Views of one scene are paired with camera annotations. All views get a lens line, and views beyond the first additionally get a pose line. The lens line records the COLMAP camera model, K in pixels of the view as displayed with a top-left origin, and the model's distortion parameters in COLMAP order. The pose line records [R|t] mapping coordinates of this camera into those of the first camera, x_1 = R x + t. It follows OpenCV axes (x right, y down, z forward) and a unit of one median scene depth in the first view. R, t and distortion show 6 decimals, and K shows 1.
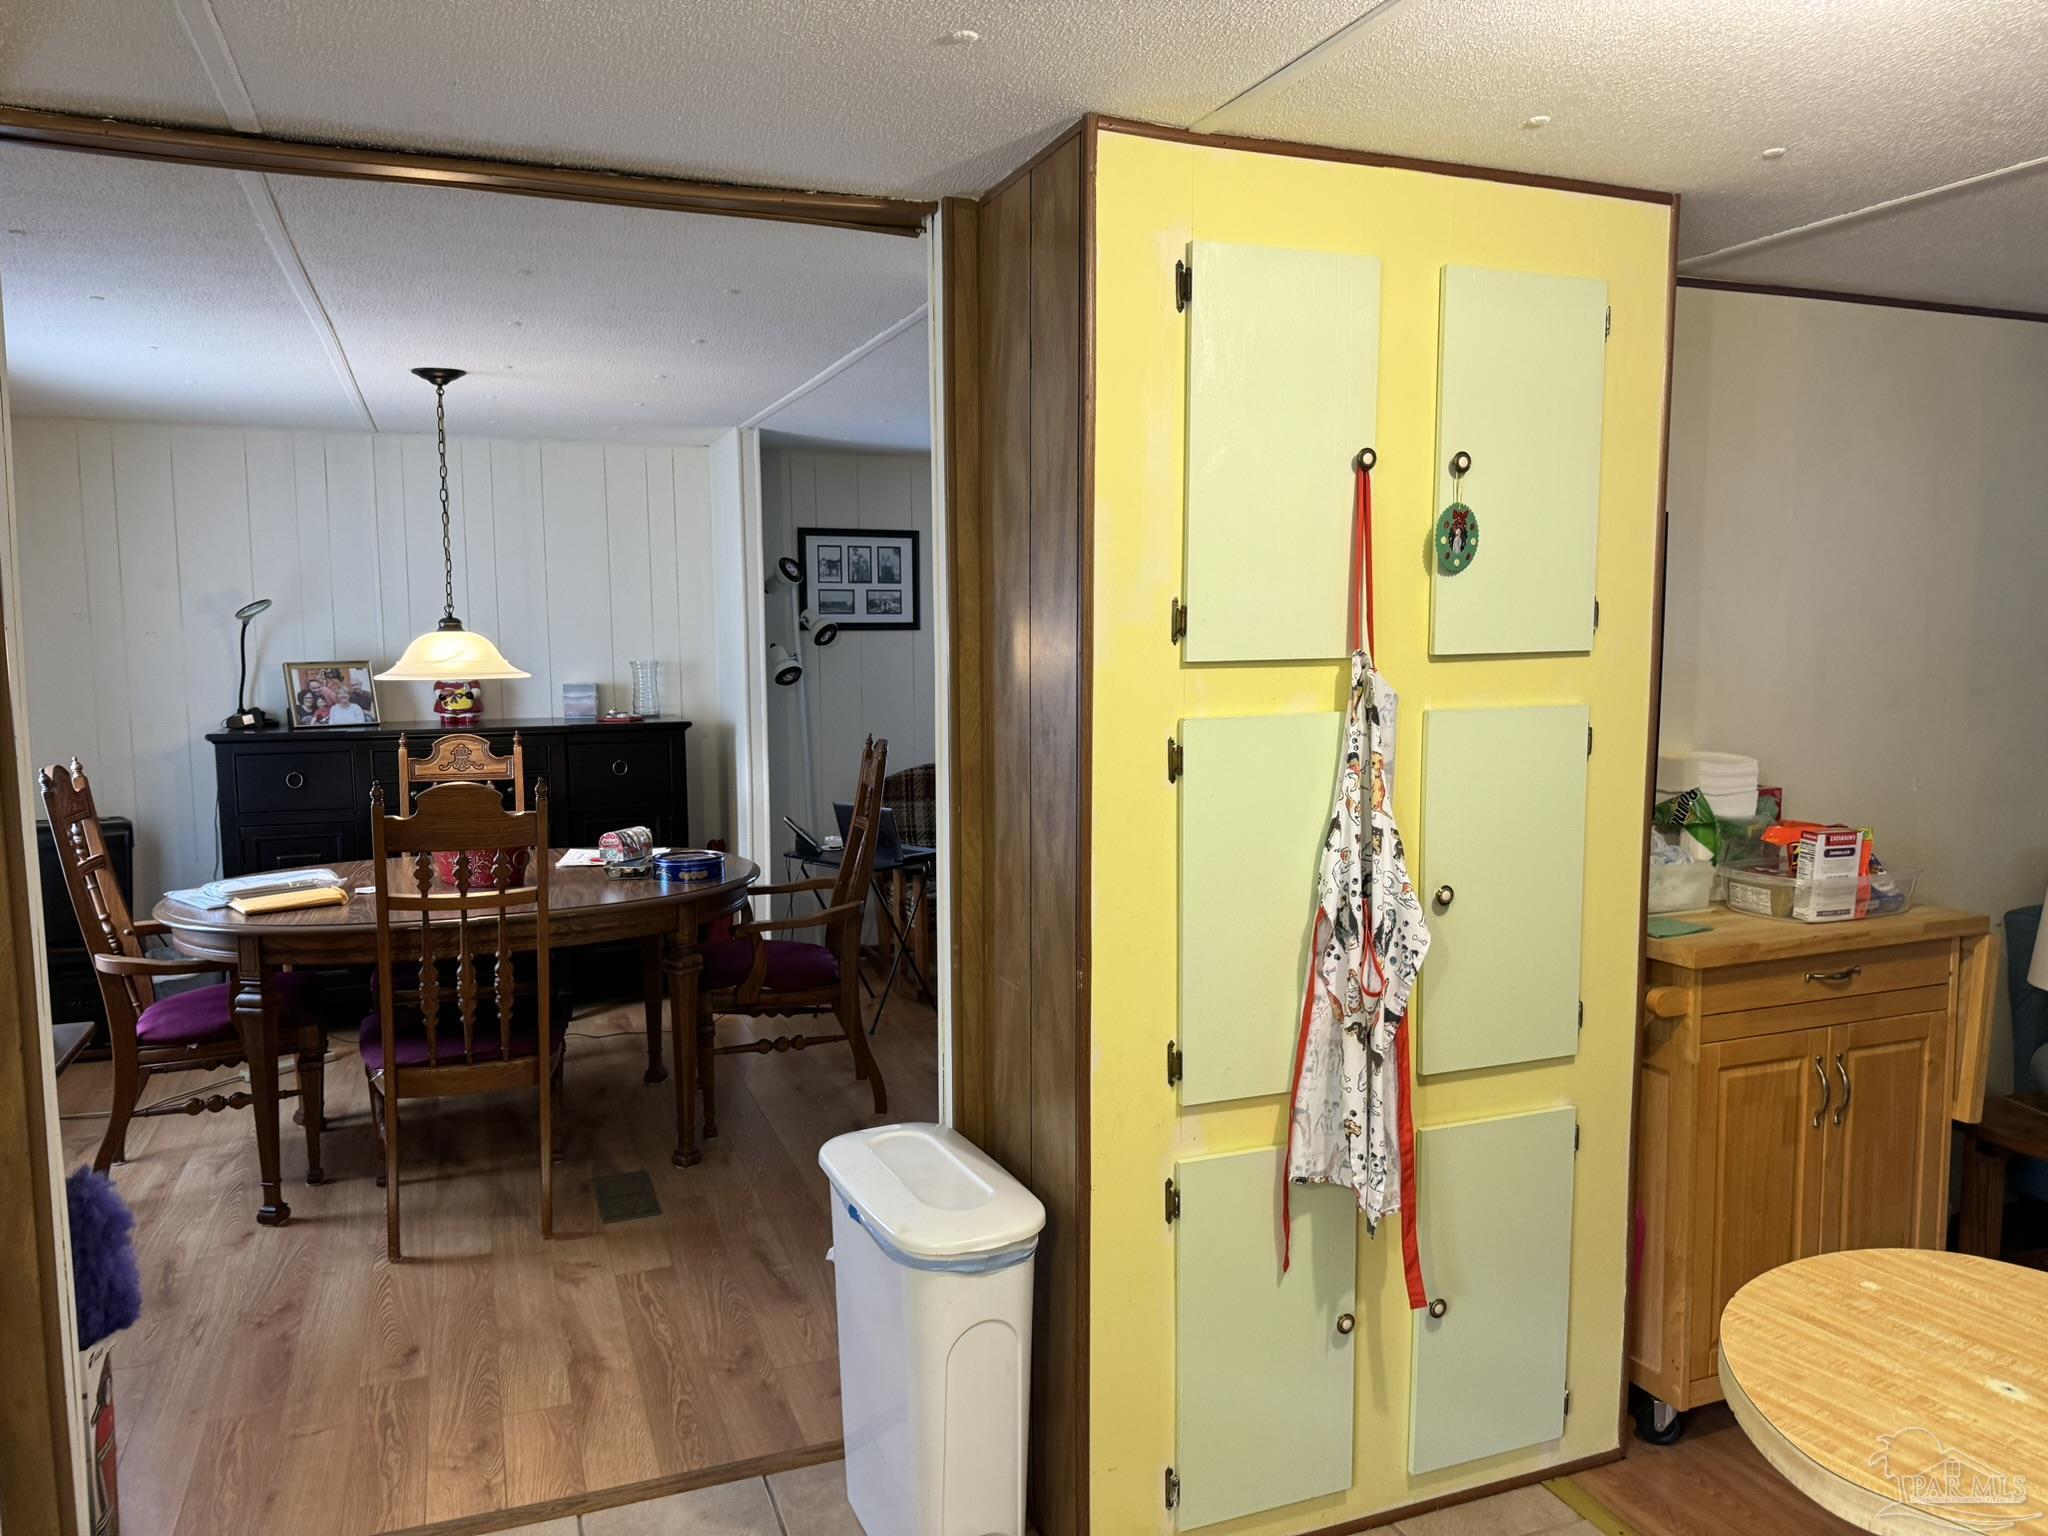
lens RADIAL K [[1423.0, 0, 1015.9], [0, 1423.0, 764.3], [0, 0, 1]] dist [0.022284, -0.030856]
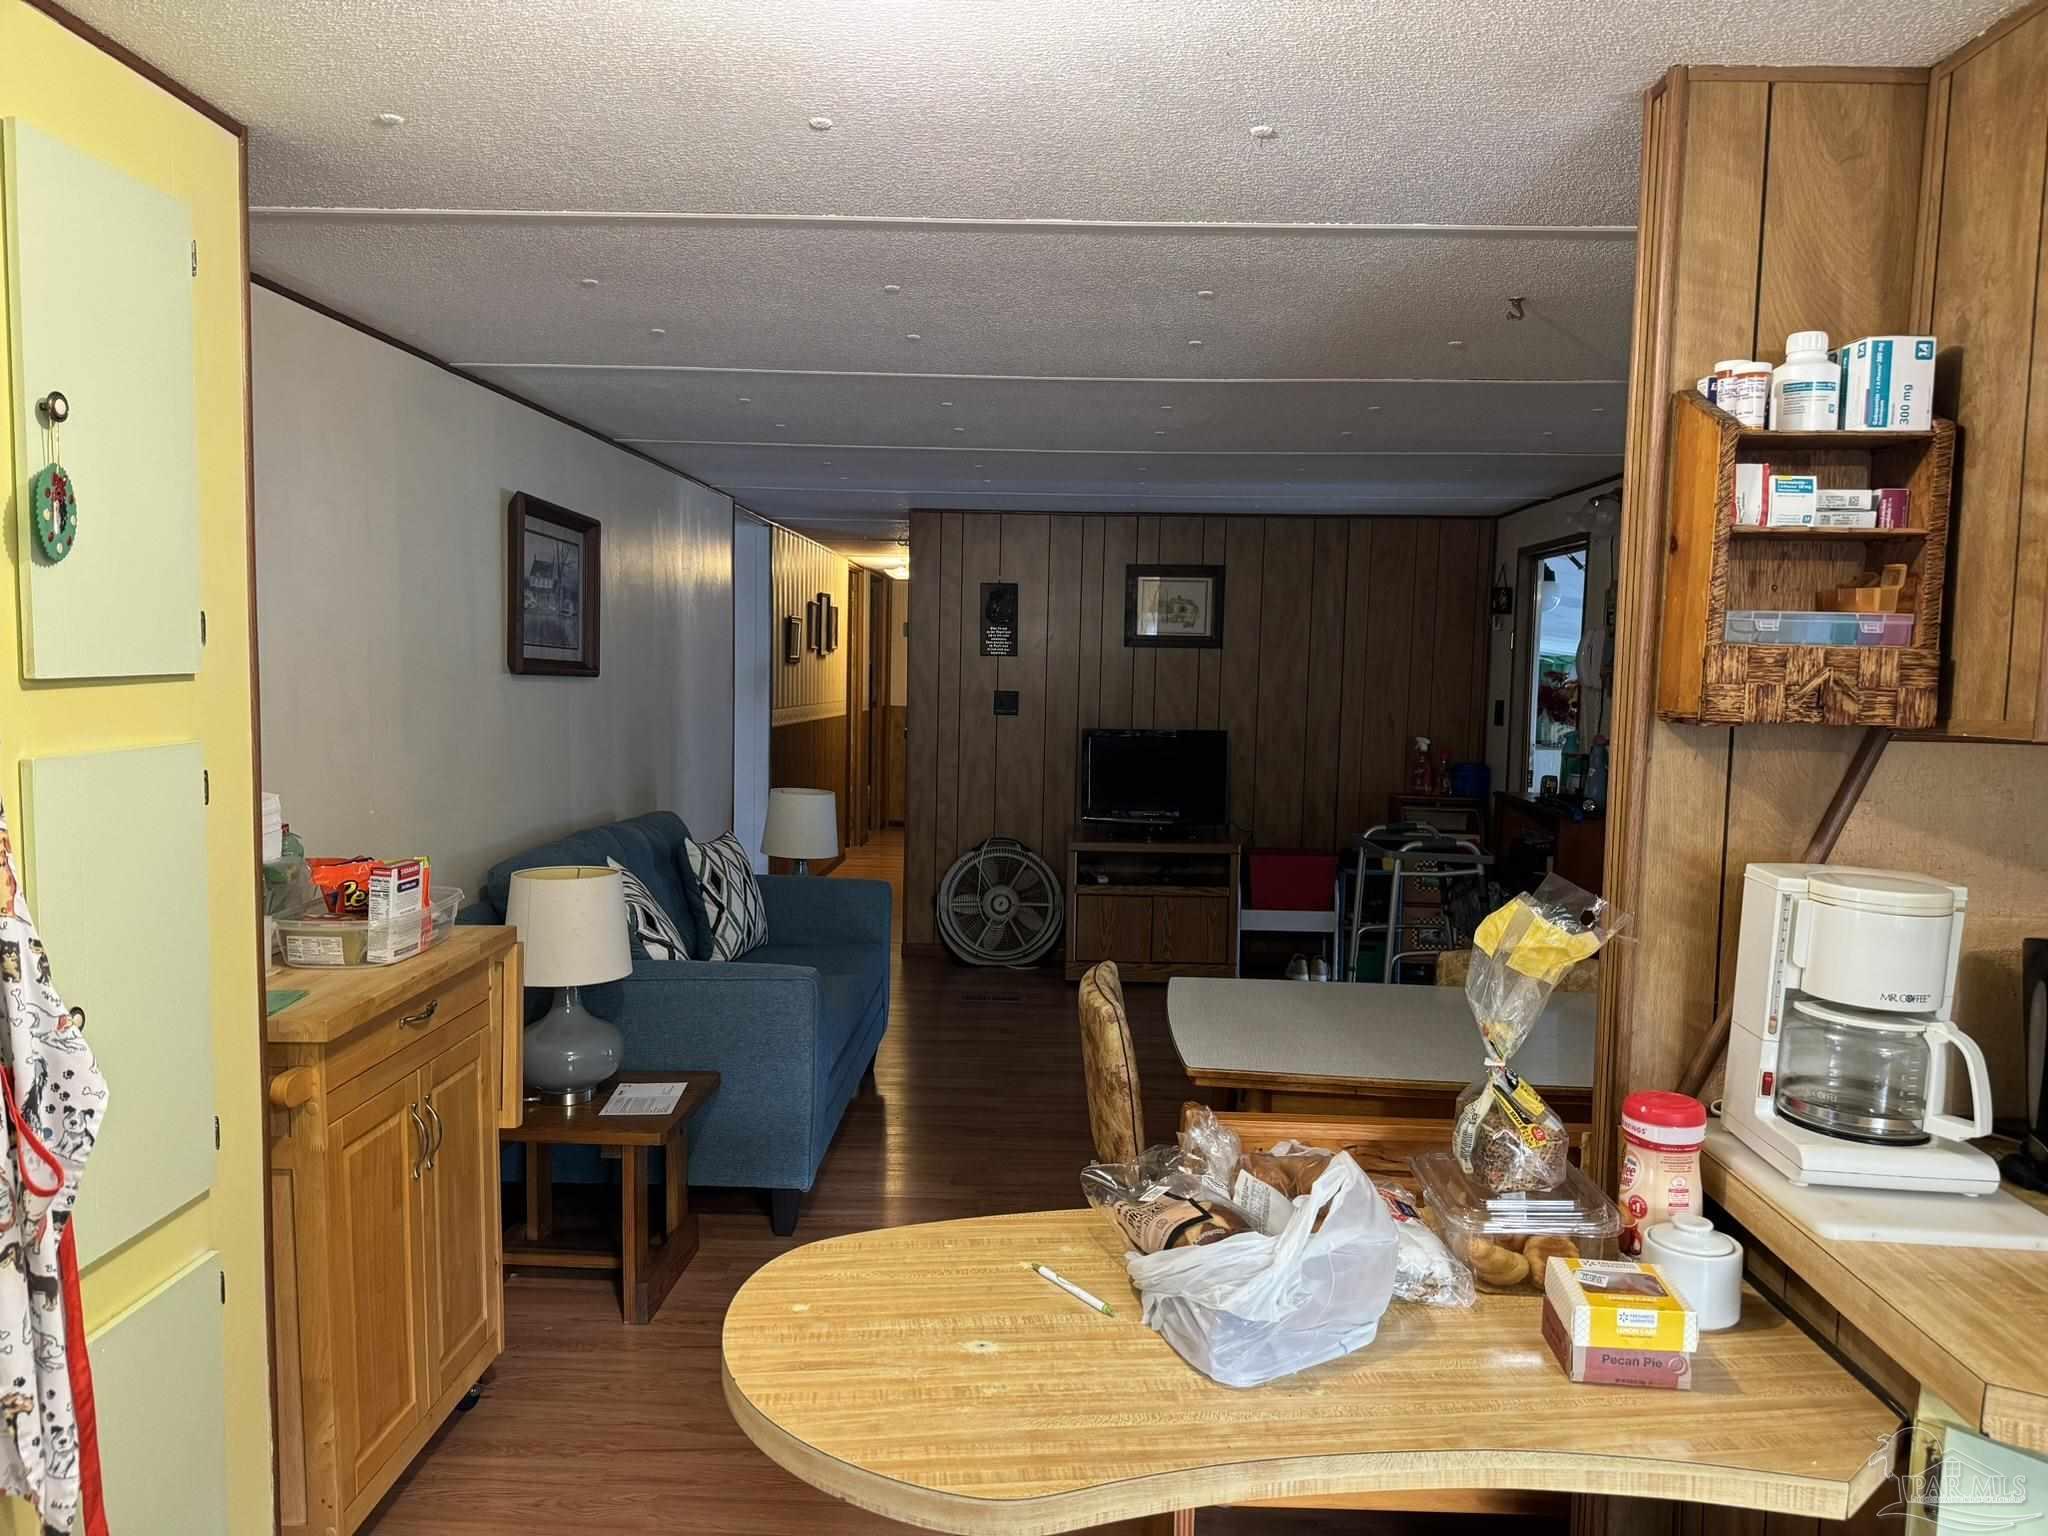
lens RADIAL K [[1423.0, 0, 1017.0], [0, 1423.0, 769.6], [0, 0, 1]] dist [0.022284, -0.030856]
pose [[0.399567, -0.062498, 0.914571, -0.137612], [0.075408, 0.996533, 0.035154, -0.019791], [-0.913597, 0.054920, 0.402895, 0.263461]]
